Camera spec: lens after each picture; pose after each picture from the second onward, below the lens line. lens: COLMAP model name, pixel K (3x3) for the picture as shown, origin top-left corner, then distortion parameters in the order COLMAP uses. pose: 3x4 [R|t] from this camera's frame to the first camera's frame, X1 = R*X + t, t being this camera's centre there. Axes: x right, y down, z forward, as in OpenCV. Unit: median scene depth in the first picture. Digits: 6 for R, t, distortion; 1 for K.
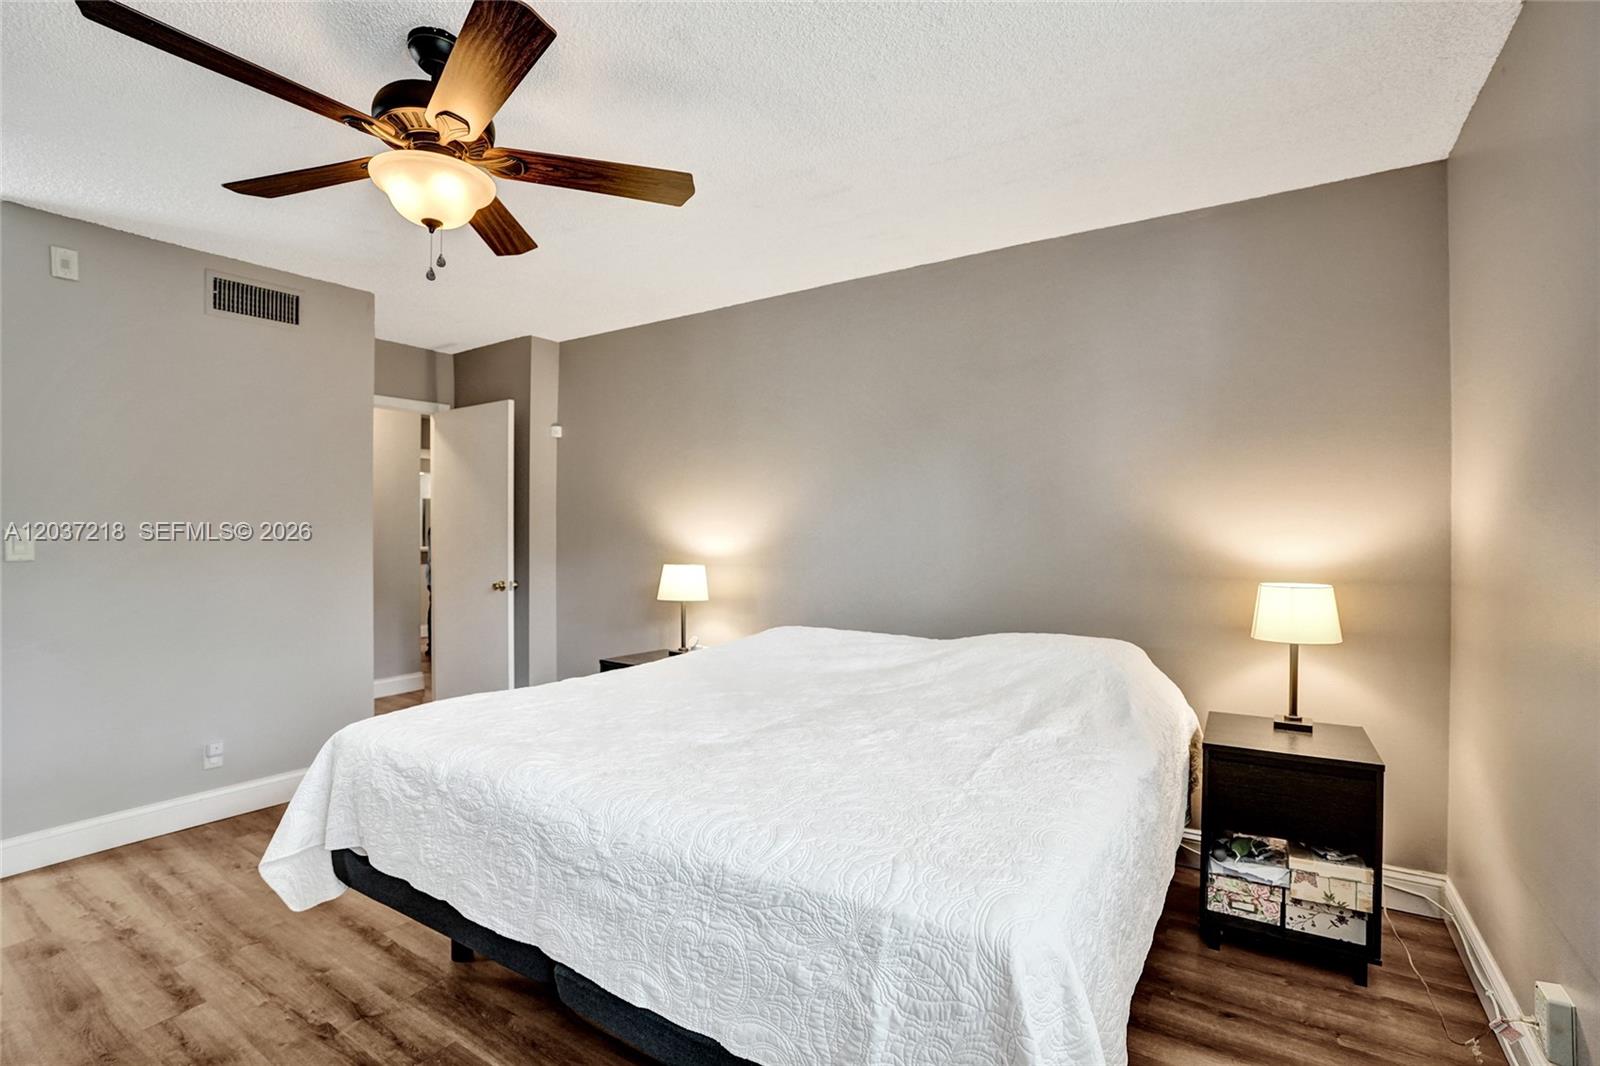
lens RADIAL K [[742.7, 0, 797.1], [0, 742.7, 536.6], [0, 0, 1]] dist [-0.069638, 0.025051]
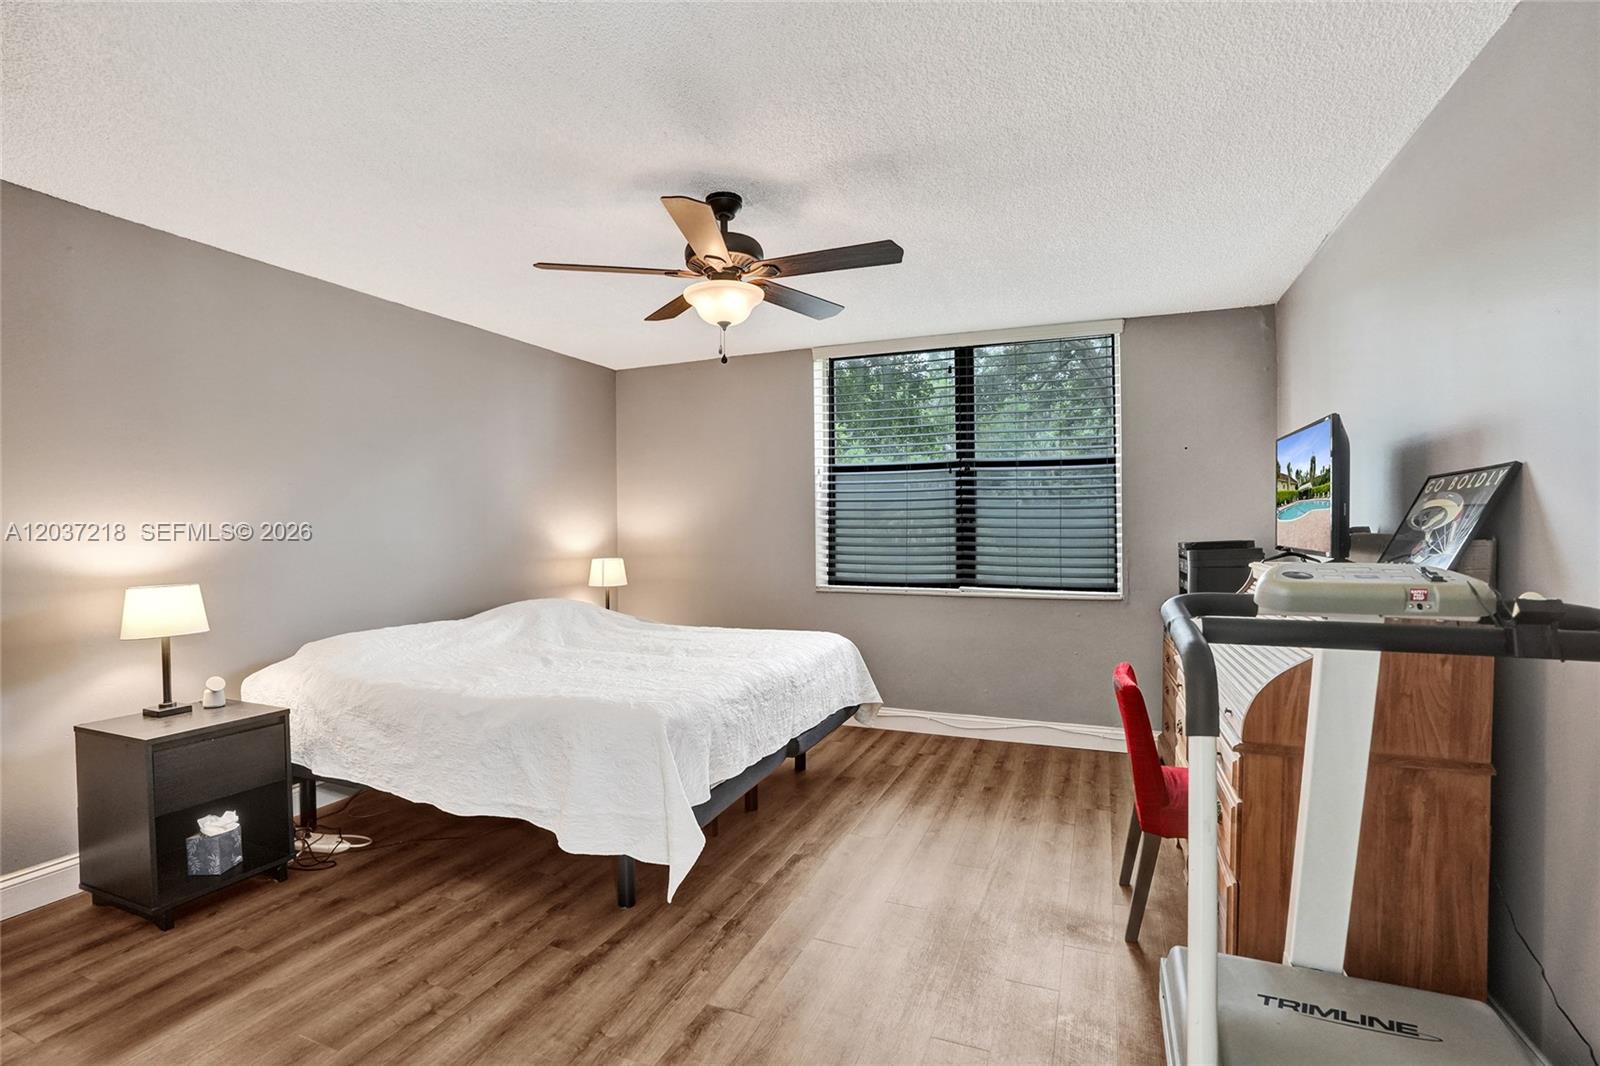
lens RADIAL K [[742.7, 0, 793.2], [0, 742.7, 518.6], [0, 0, 1]] dist [-0.069638, 0.025051]
pose [[-0.177031, 0.007481, 0.984177, -1.775630], [0.004763, 0.999966, -0.006745, -0.028133], [-0.984194, 0.003494, -0.177060, 1.002989]]
